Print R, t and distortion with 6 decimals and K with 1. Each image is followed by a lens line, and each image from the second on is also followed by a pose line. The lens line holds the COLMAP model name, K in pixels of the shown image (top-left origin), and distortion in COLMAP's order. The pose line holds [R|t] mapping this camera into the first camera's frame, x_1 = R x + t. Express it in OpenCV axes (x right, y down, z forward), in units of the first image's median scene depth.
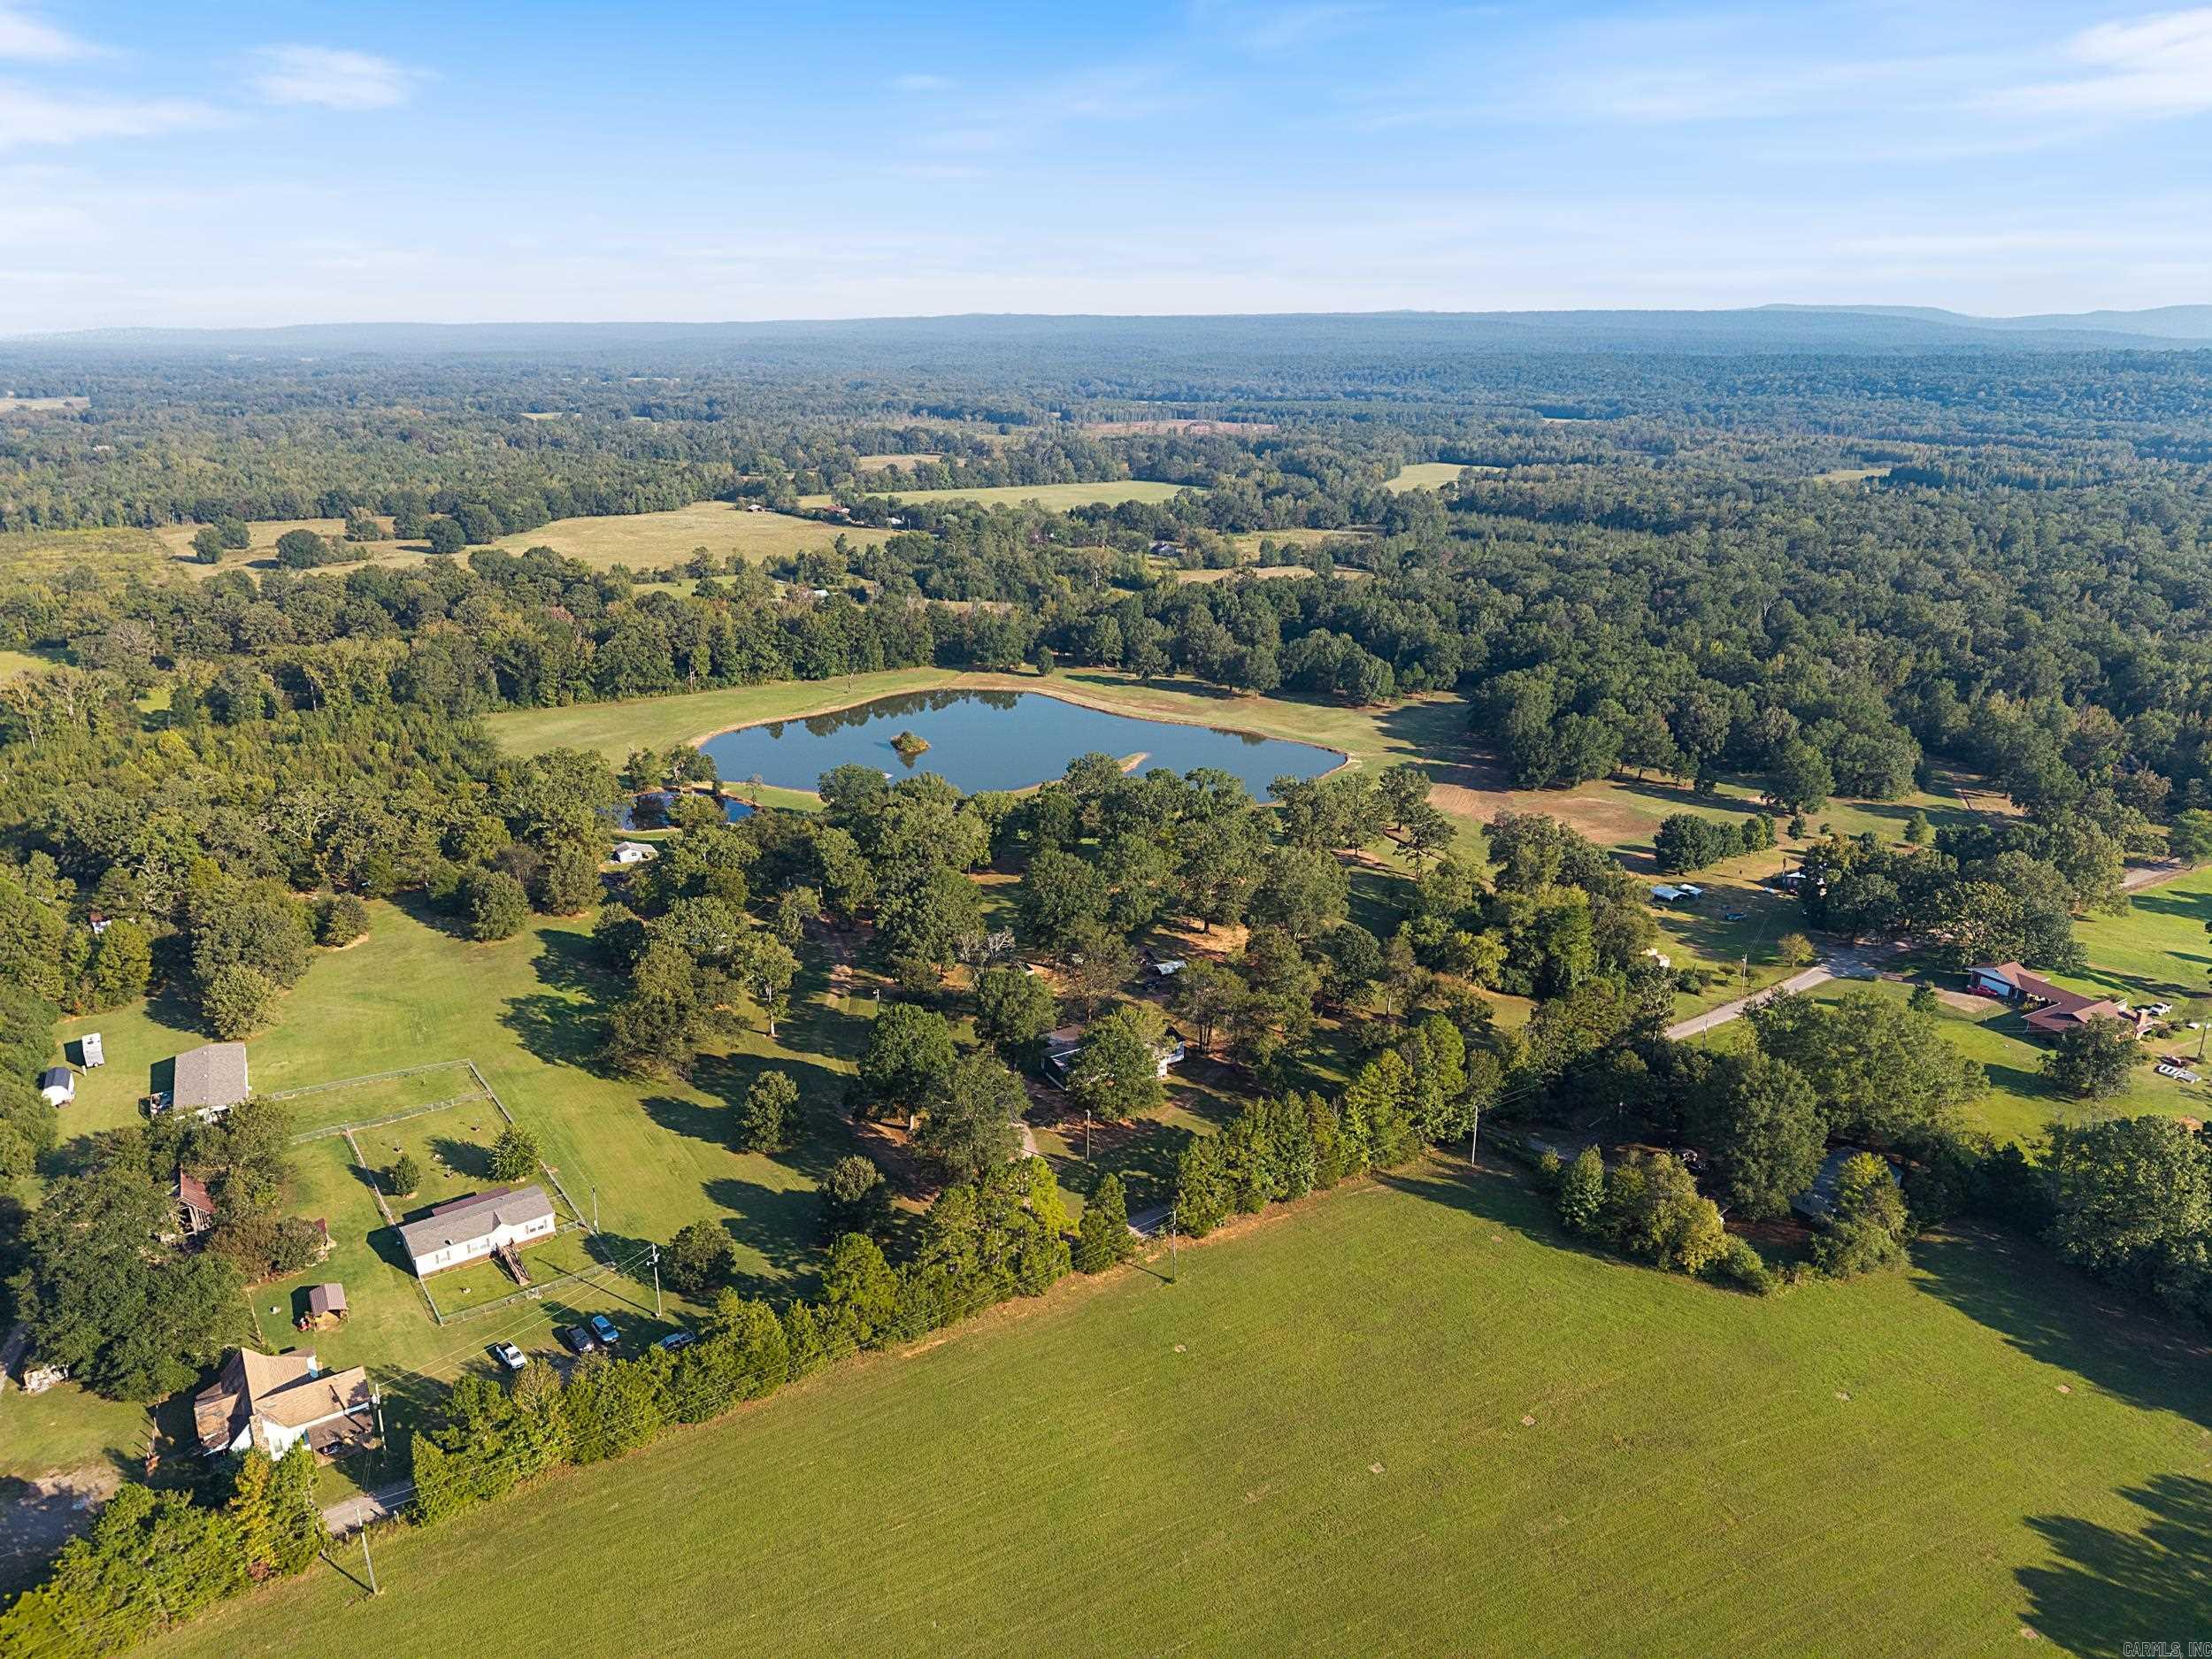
lens RADIAL K [[1498.7, 0, 1112.8], [0, 1498.7, 839.0], [0, 0, 1]] dist [0.078300, -0.111498]
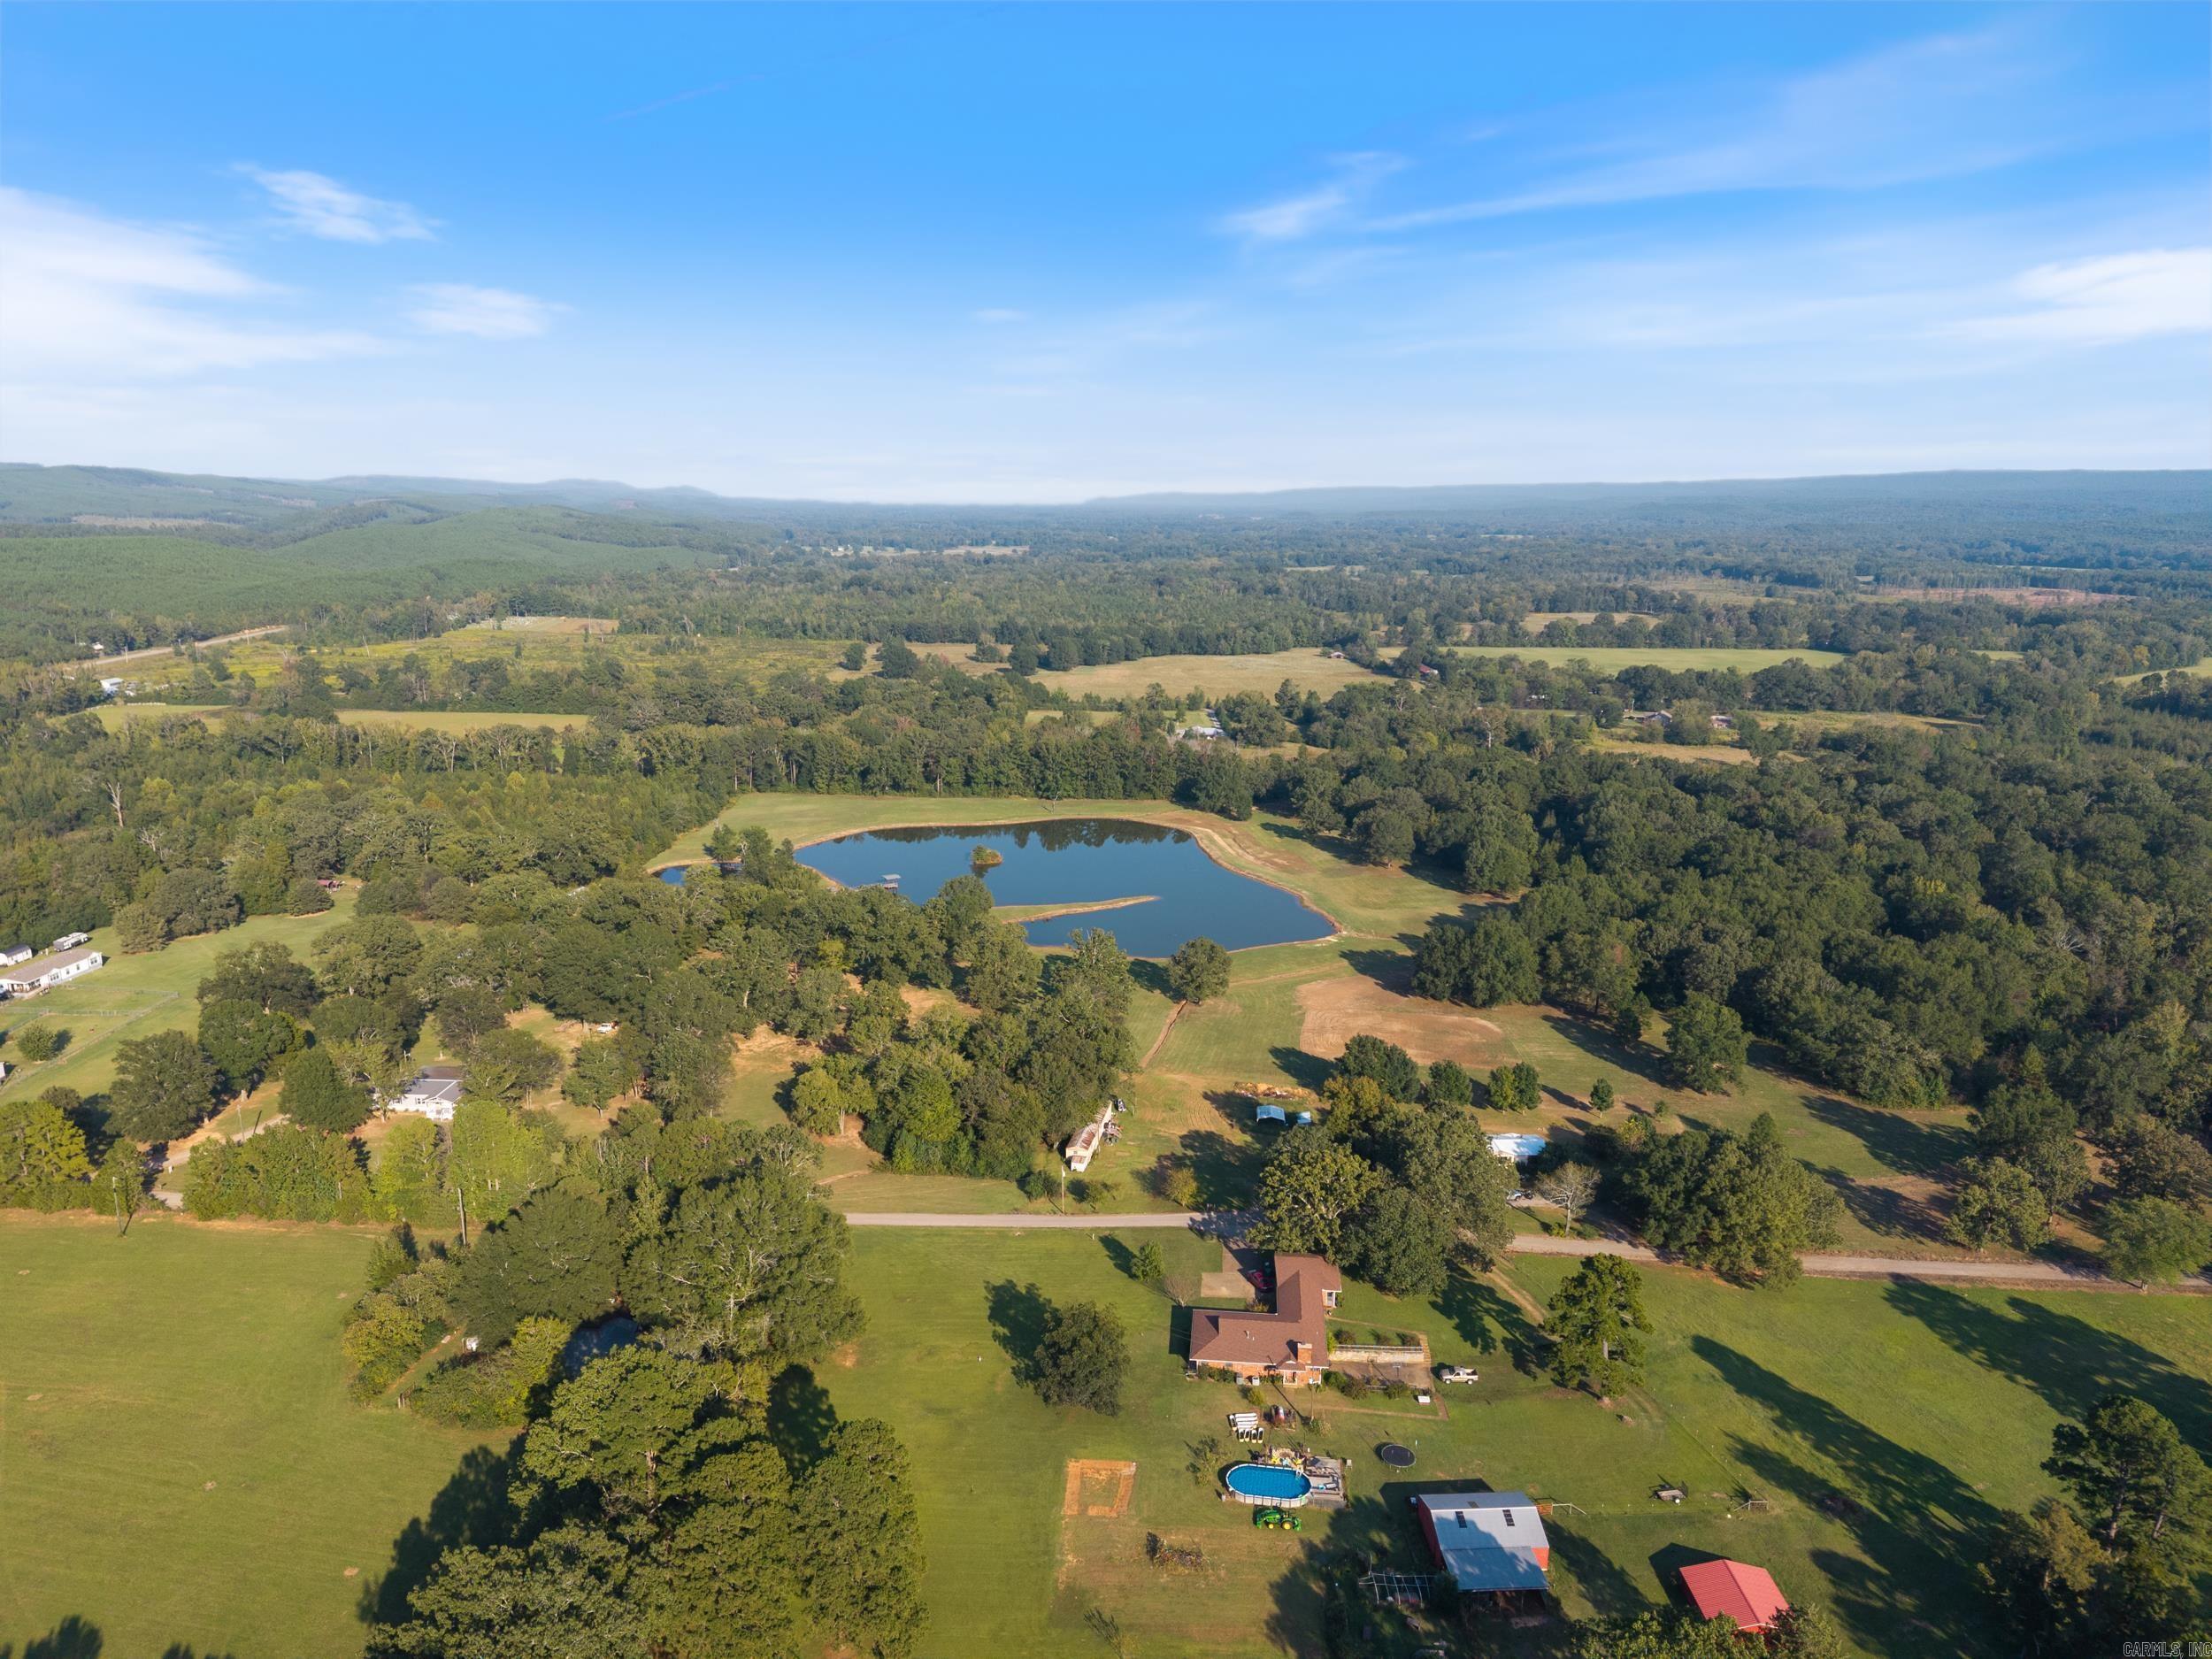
lens RADIAL K [[1498.7, 0, 1112.8], [0, 1498.7, 839.0], [0, 0, 1]] dist [0.078300, -0.111498]
pose [[0.809643, 0.125338, -0.573384, 0.454028], [-0.180674, 0.982717, -0.040304, -0.040012], [0.558422, 0.136227, 0.818295, 0.129205]]
